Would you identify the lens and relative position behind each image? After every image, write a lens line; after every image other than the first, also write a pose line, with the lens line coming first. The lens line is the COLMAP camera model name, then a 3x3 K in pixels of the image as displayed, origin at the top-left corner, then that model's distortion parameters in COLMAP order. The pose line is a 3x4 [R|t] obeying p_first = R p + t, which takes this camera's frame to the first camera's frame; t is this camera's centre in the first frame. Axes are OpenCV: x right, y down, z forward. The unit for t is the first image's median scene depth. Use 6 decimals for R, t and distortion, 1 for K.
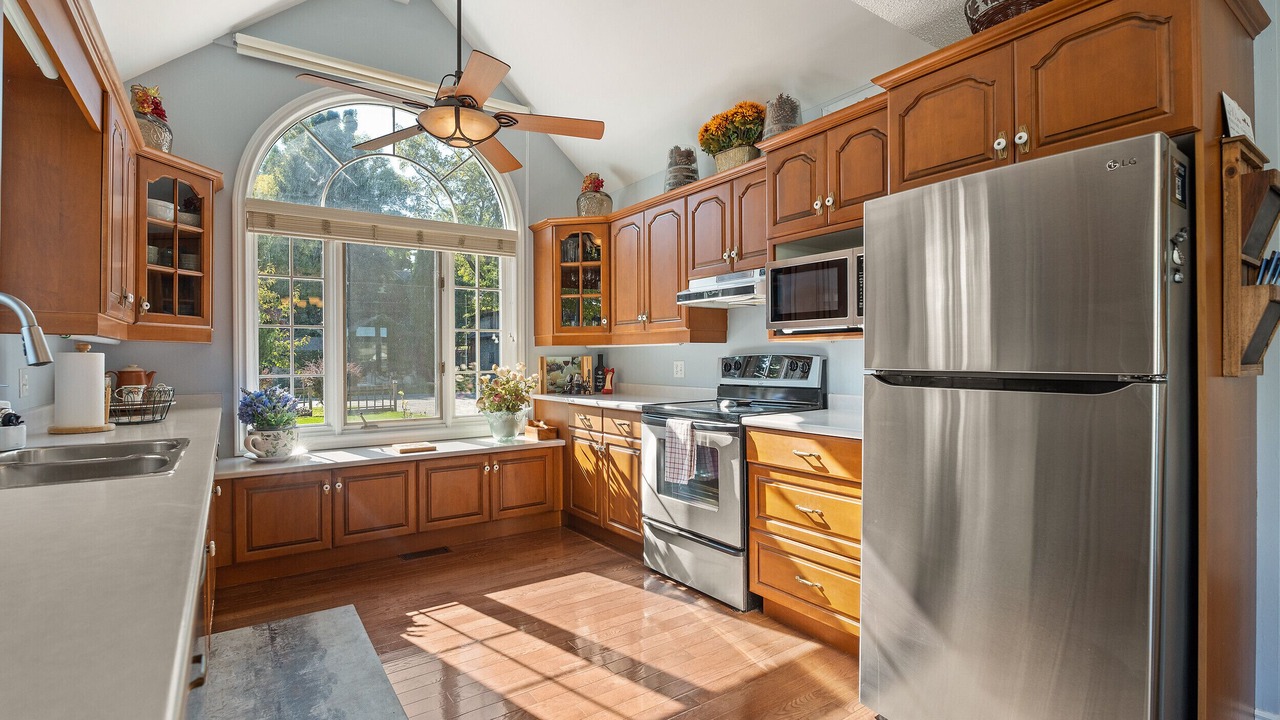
lens RADIAL K [[583.8, 0, 639.9], [0, 583.8, 358.6], [0, 0, 1]] dist [-0.012015, 0.000535]
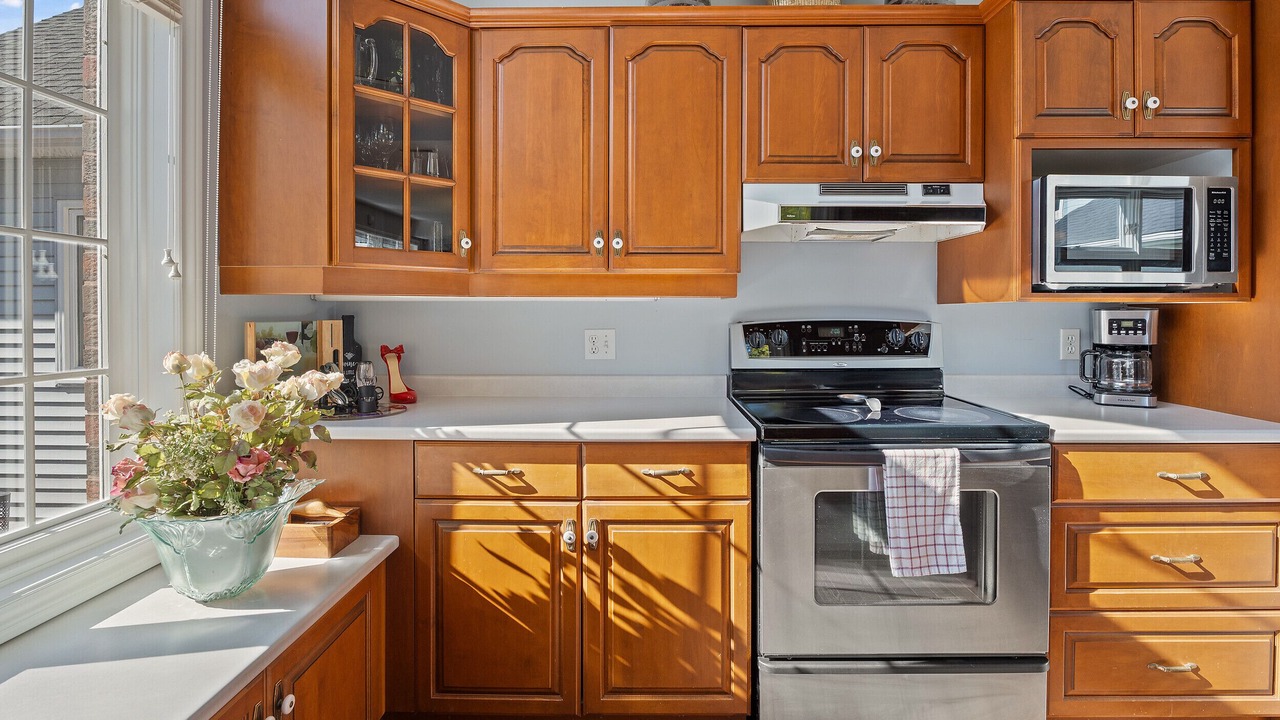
lens RADIAL K [[583.8, 0, 636.8], [0, 583.8, 319.9], [0, 0, 1]] dist [-0.012015, 0.000535]
pose [[0.597050, -0.004742, 0.802190, -0.397877], [-0.001709, 0.999973, 0.007183, -0.010178], [-0.802203, -0.005659, 0.597025, 0.728873]]
